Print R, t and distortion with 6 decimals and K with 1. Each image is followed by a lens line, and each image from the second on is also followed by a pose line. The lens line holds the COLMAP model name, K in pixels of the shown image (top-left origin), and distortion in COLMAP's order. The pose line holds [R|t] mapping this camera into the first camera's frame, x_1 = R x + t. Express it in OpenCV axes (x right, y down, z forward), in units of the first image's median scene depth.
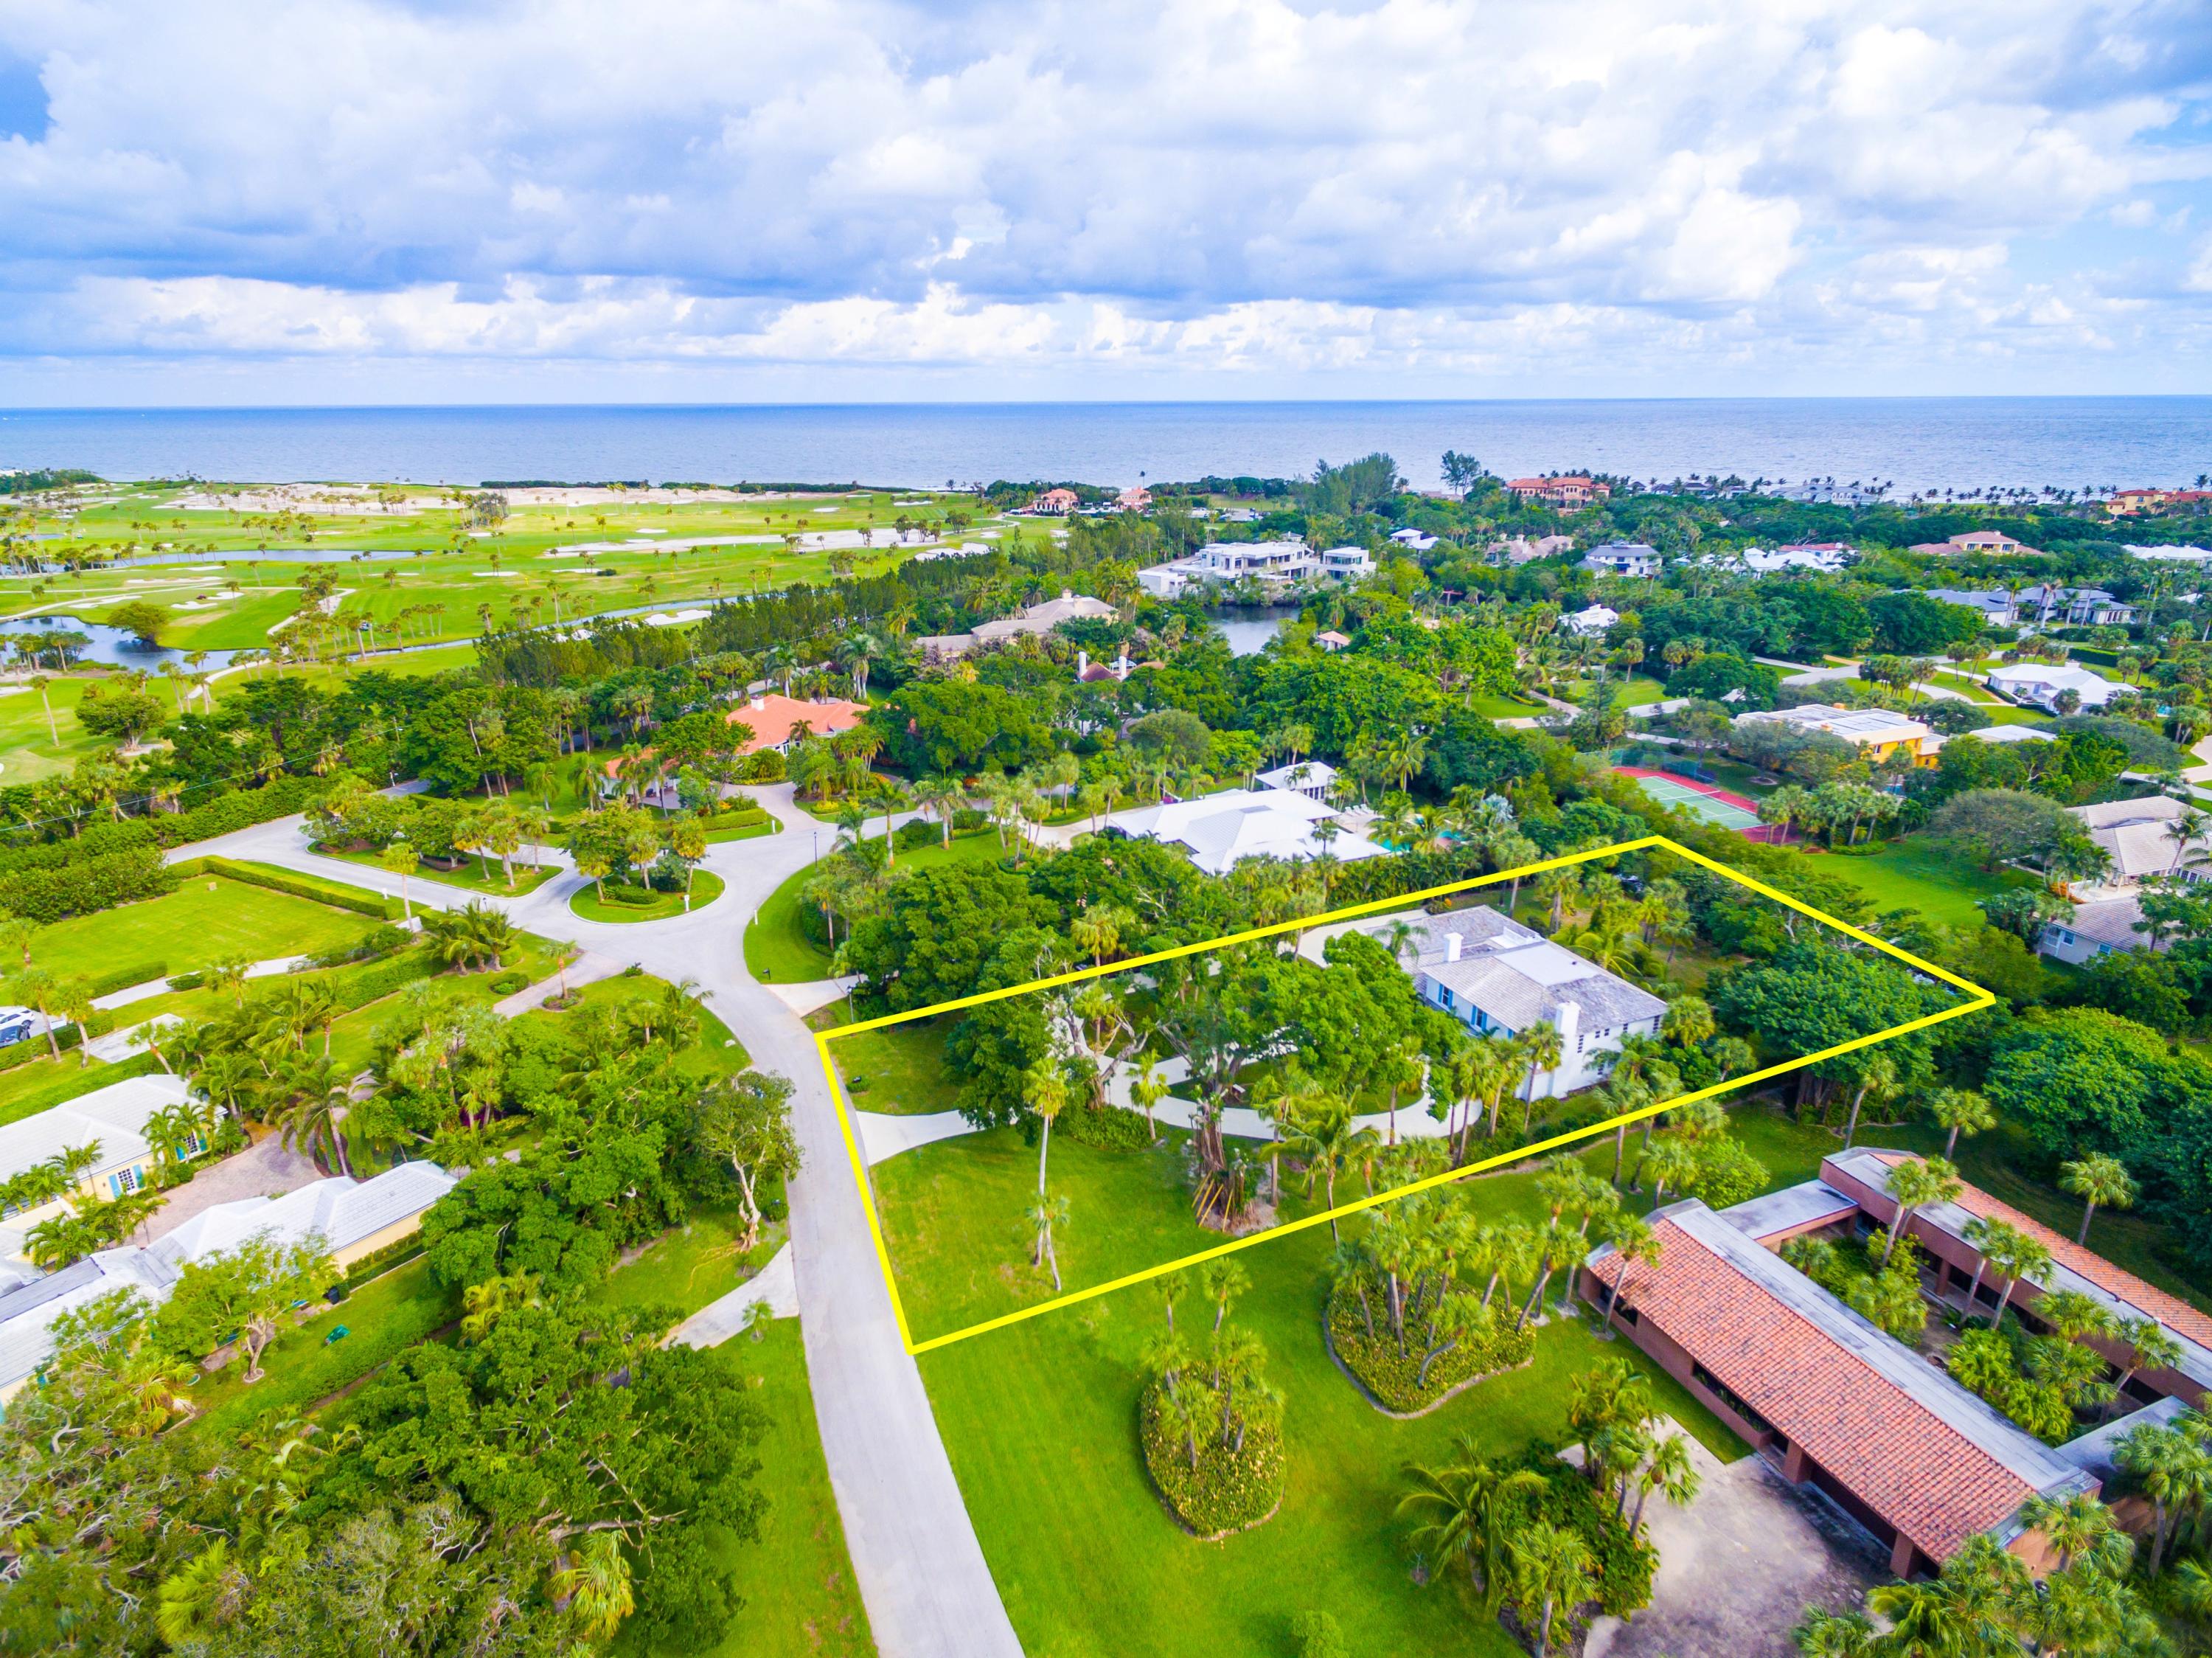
lens RADIAL K [[1276.4, 0, 1106.1], [0, 1276.4, 829.2], [0, 0, 1]] dist [0.007290, 0.002566]
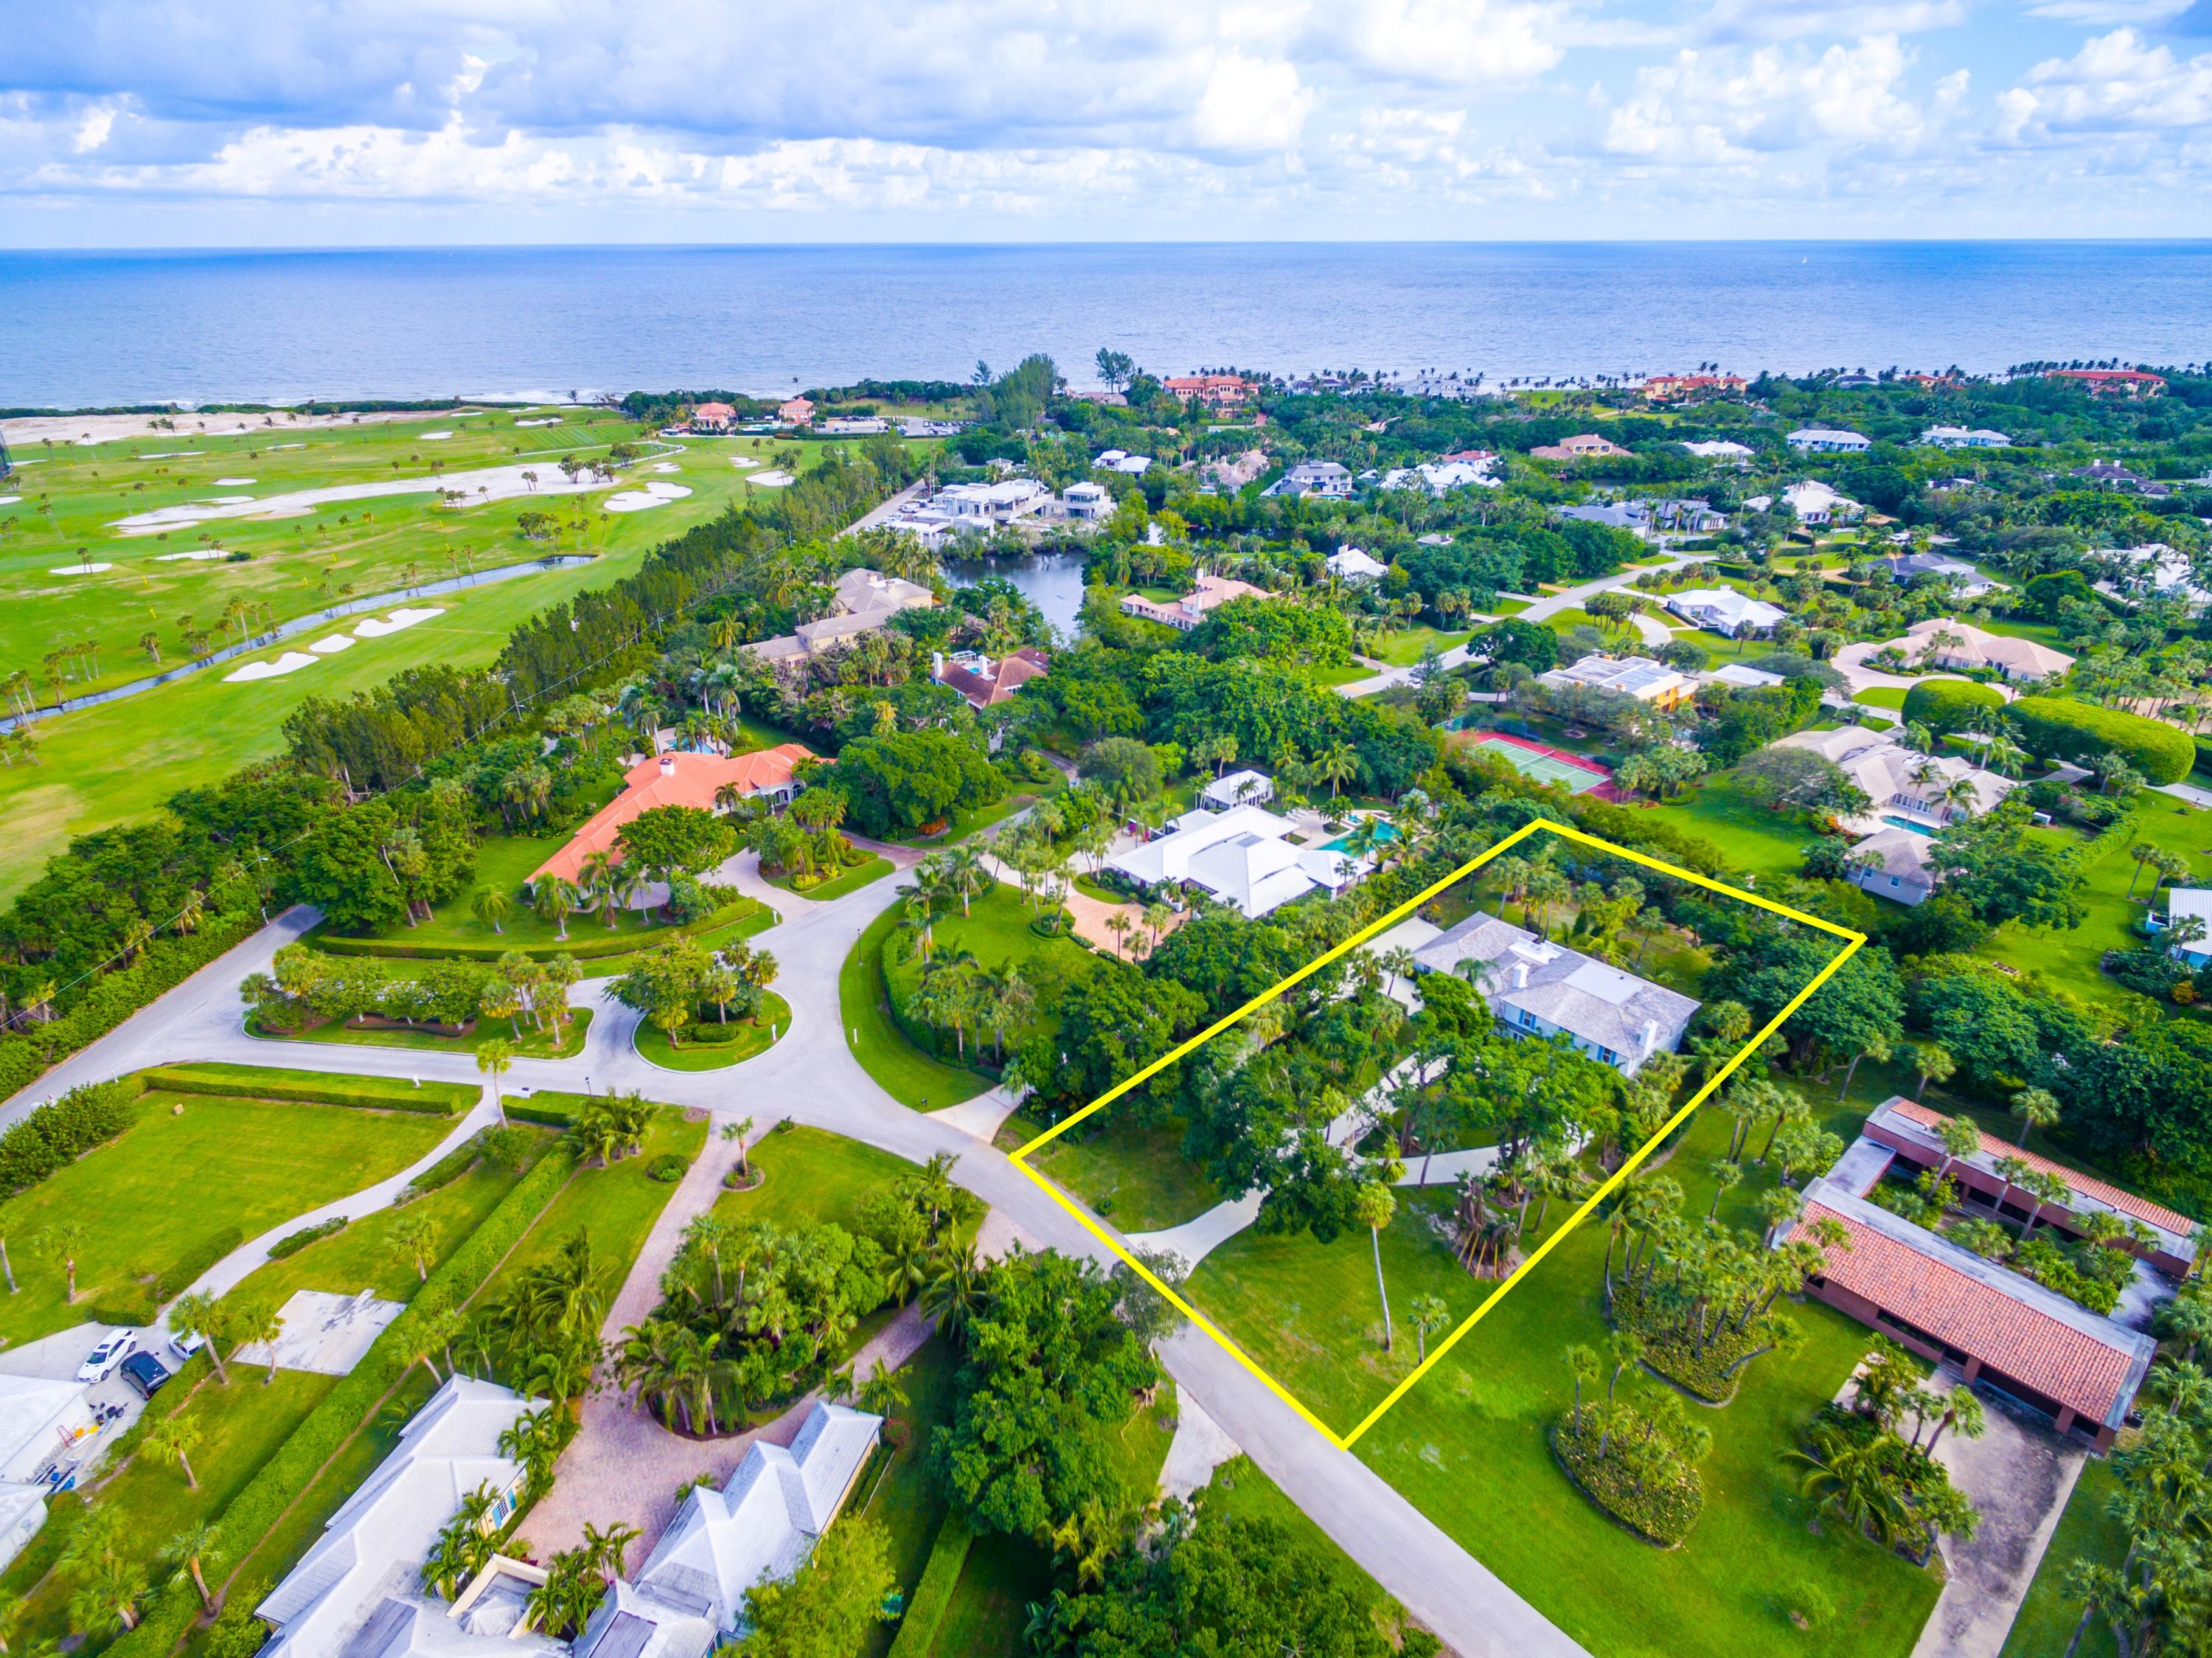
lens RADIAL K [[1276.4, 0, 1103.8], [0, 1276.4, 830.0], [0, 0, 1]] dist [0.007290, 0.002566]
pose [[0.940322, -0.145514, 0.307603, -0.227450], [0.107653, 0.984739, 0.136750, -0.126290], [-0.322808, -0.095475, 0.941637, -0.002086]]
